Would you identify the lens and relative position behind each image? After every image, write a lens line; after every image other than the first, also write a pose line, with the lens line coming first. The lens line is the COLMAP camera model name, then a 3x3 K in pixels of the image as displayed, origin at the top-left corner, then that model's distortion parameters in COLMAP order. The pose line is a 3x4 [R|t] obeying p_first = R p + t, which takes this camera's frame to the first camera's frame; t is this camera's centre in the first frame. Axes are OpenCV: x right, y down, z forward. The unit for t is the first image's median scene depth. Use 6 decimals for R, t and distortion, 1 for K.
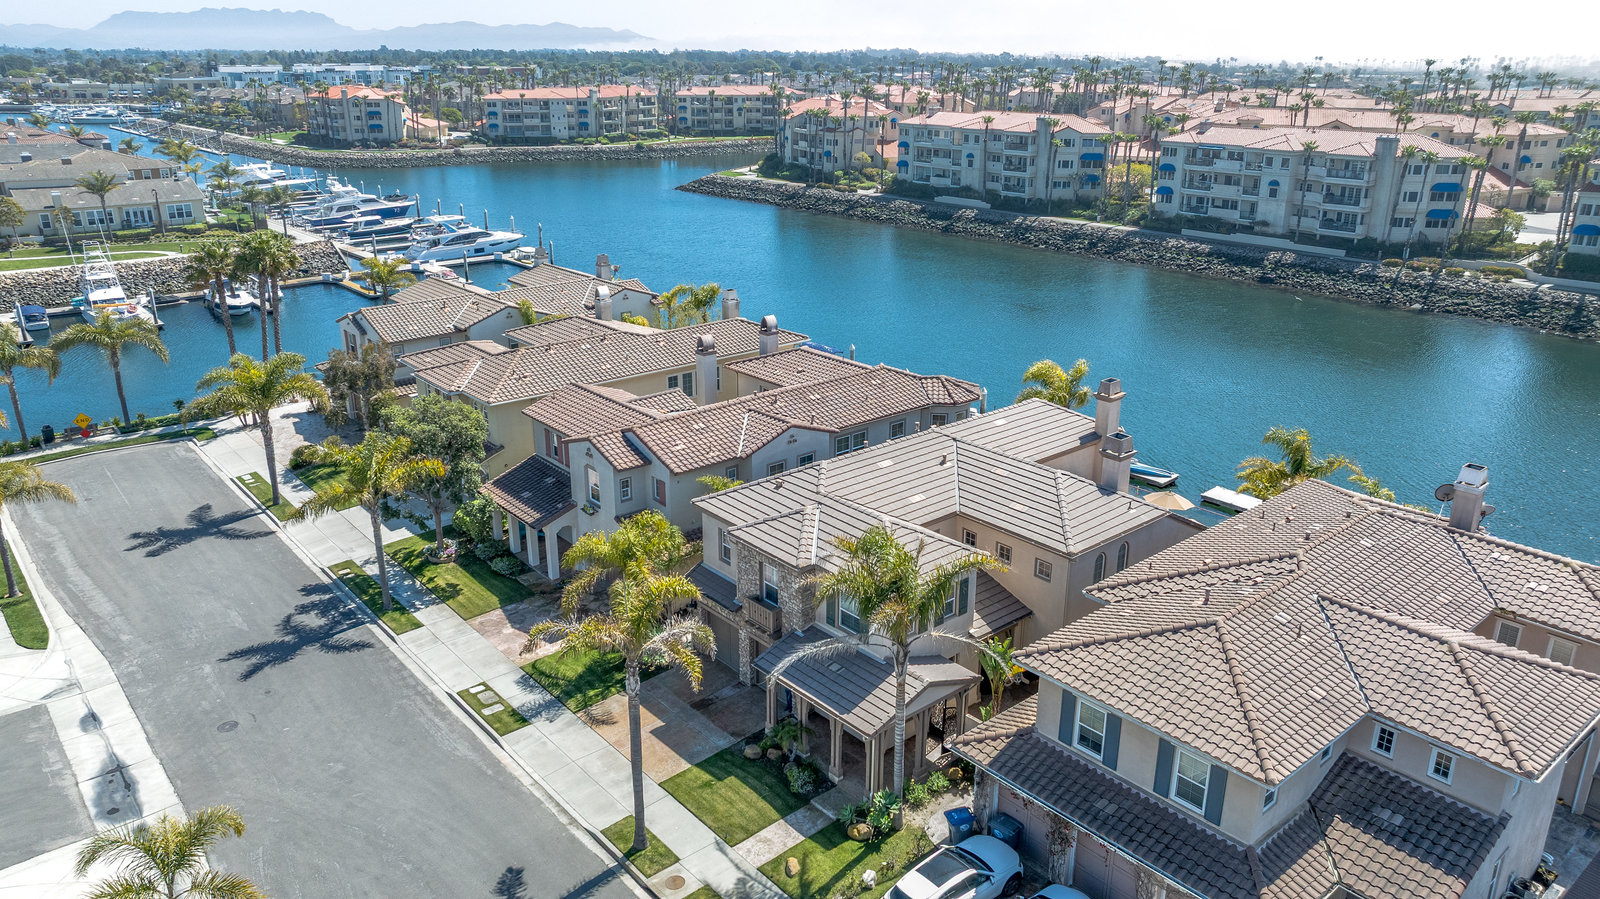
lens RADIAL K [[1126.5, 0, 808.2], [0, 1126.5, 436.1], [0, 0, 1]] dist [-0.030212, 0.025856]
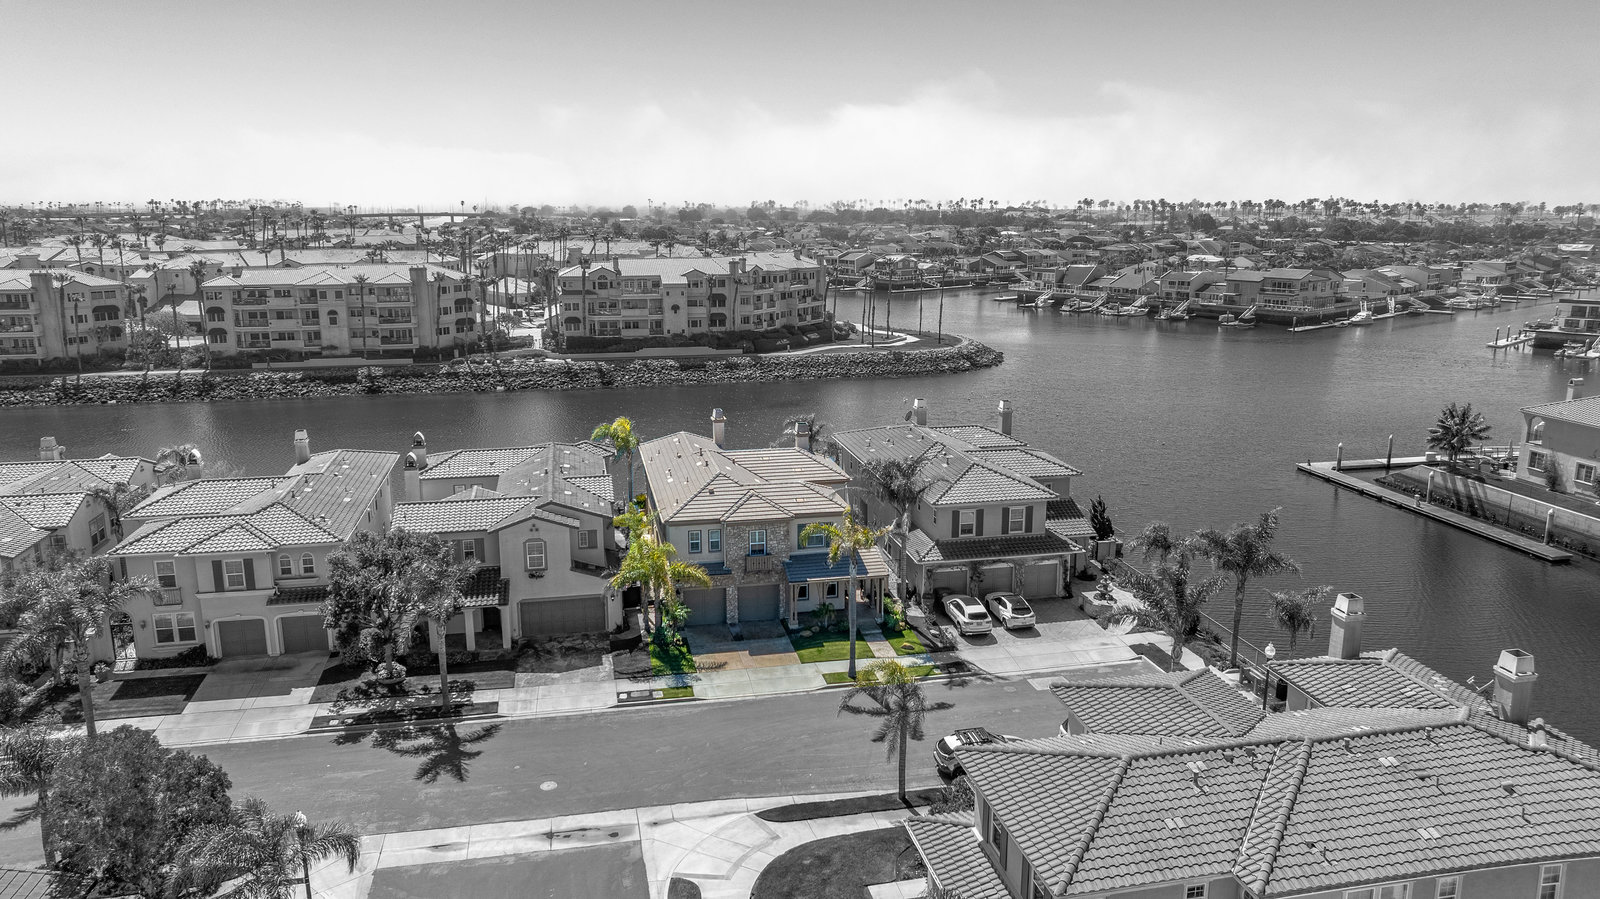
lens RADIAL K [[1126.5, 0, 808.5], [0, 1126.5, 449.1], [0, 0, 1]] dist [-0.030212, 0.025856]
pose [[0.476561, -0.195752, 0.857071, -0.847623], [0.285586, 0.956494, 0.059664, -0.043849], [-0.831463, 0.216334, 0.511732, 0.063088]]
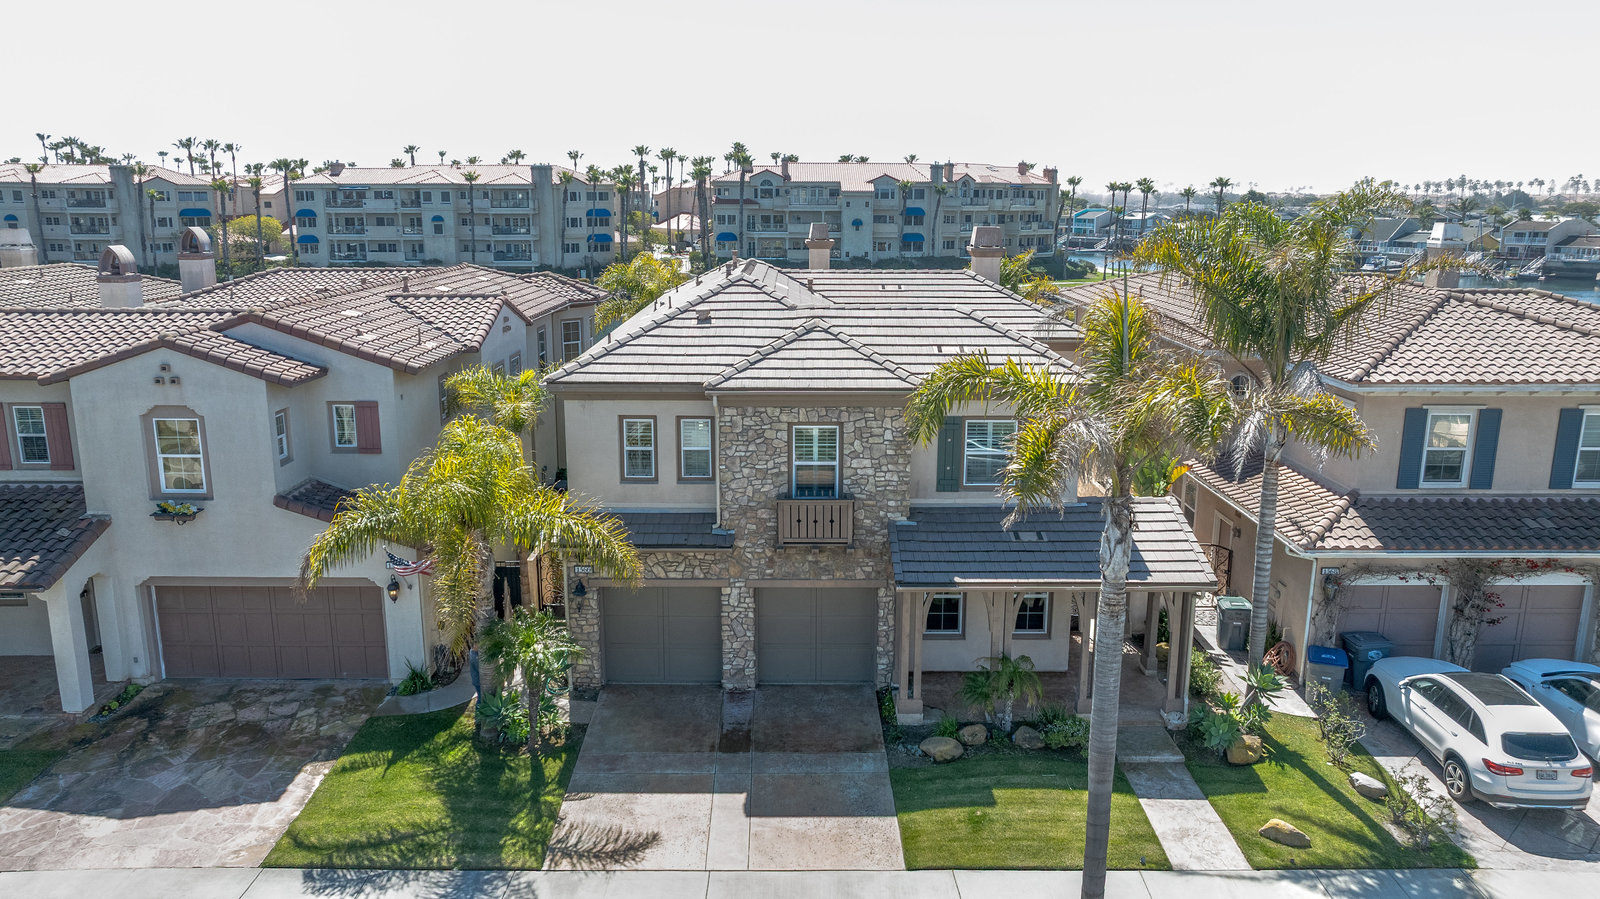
lens RADIAL K [[1126.5, 0, 806.6], [0, 1126.5, 444.1], [0, 0, 1]] dist [-0.030212, 0.025856]
pose [[0.644790, -0.163941, 0.746572, -0.277933], [0.245074, 0.969504, 0.001232, 0.077419], [-0.724006, 0.182171, 0.665303, 0.408407]]
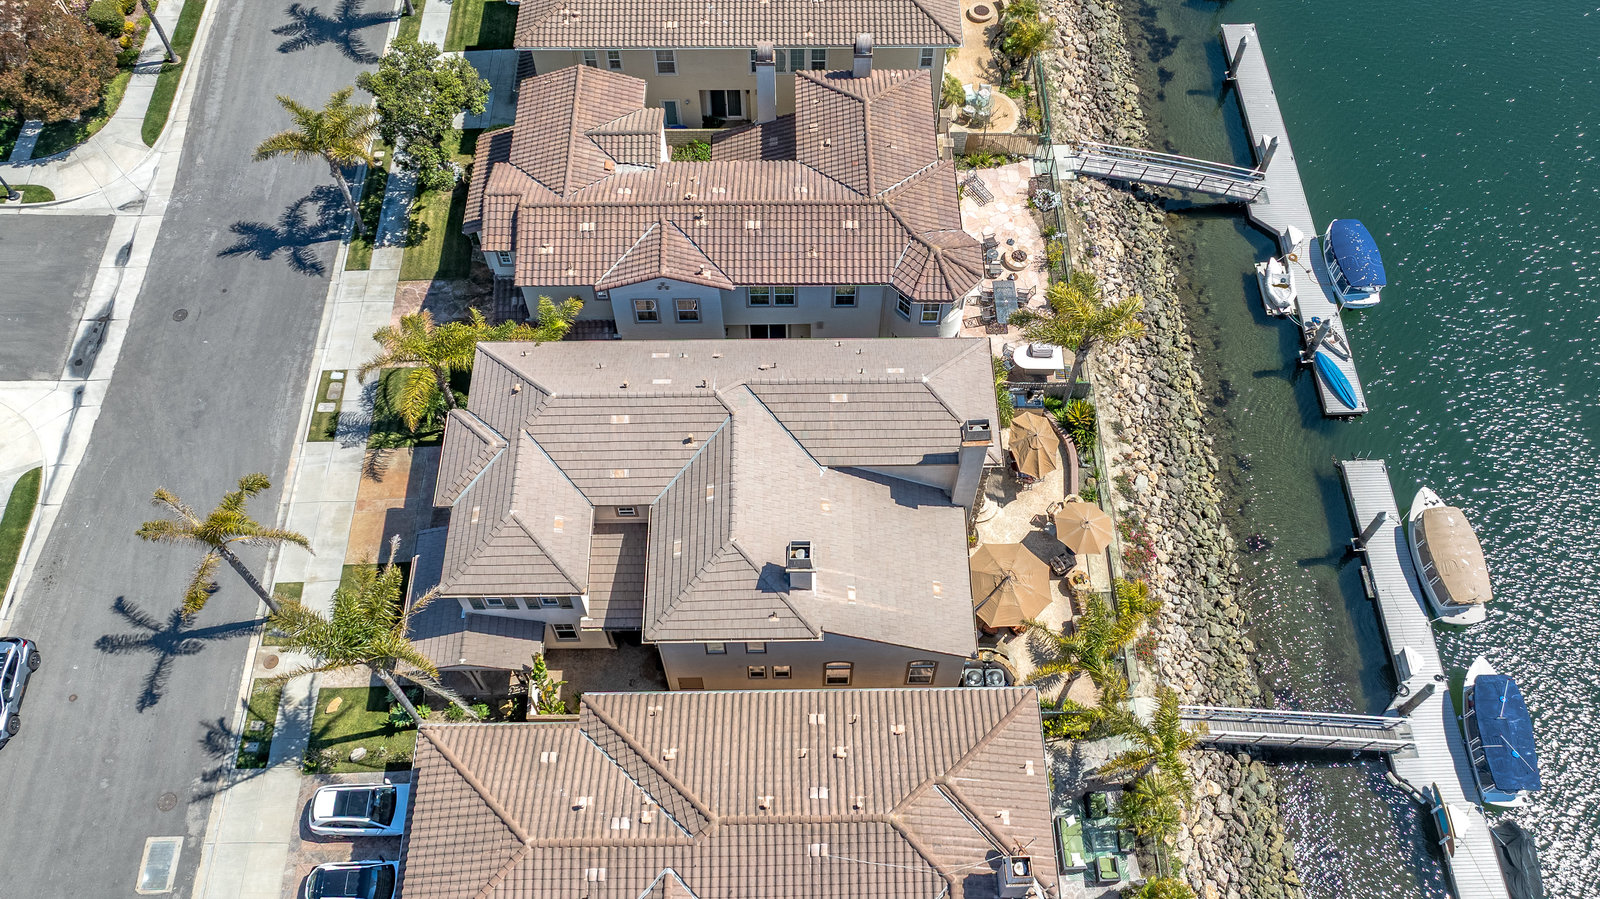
lens RADIAL K [[1240.1, 0, 810.7], [0, 1240.1, 458.0], [0, 0, 1]] dist [-0.009637, -0.019173]
pose [[0.767572, 0.553924, -0.322493, 0.376900], [-0.211172, 0.693592, 0.688721, -0.486450], [0.605178, -0.460541, 0.649355, 0.280071]]
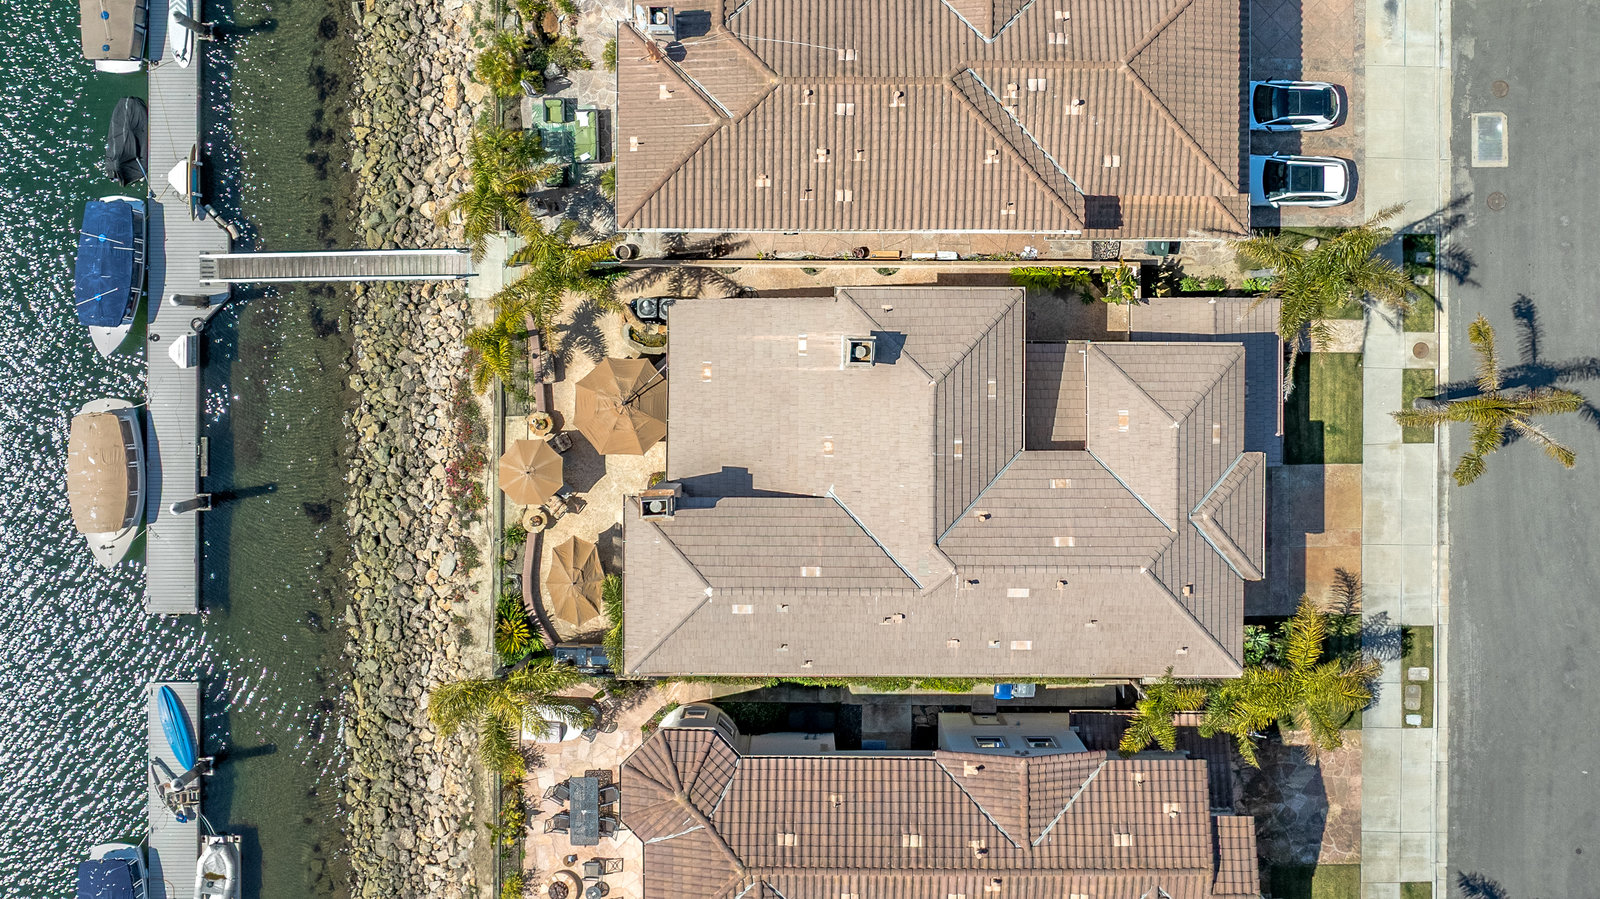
lens RADIAL K [[1621.9, 0, 813.5], [0, 1621.9, 350.6], [0, 0, 1]] dist [-0.018018, 0.000000]
pose [[-0.754661, -0.656108, -0.003025, 0.208717], [0.206106, -0.241438, 0.948276, -0.761987], [-0.622903, 0.715003, 0.317432, 0.440871]]
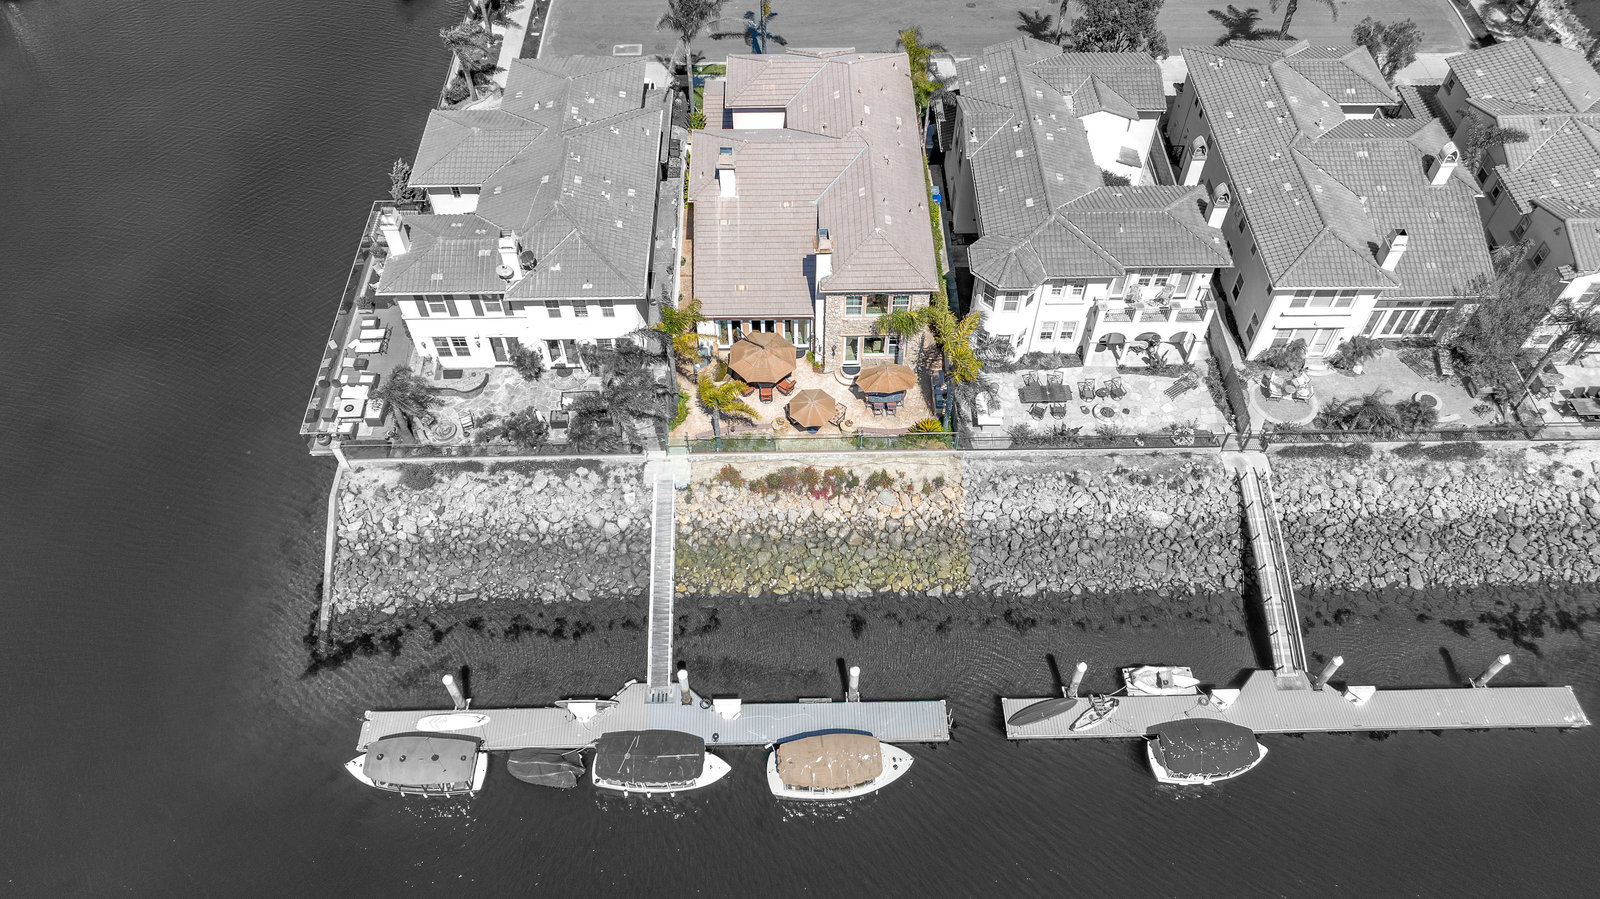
lens RADIAL K [[1126.5, 0, 797.8], [0, 1126.5, 443.9], [0, 0, 1]] dist [-0.030212, 0.025856]
pose [[-0.639746, 0.606686, -0.471865, 0.729998], [-0.248827, 0.417388, 0.873998, -0.718370], [0.727193, 0.676550, -0.116063, 0.992396]]
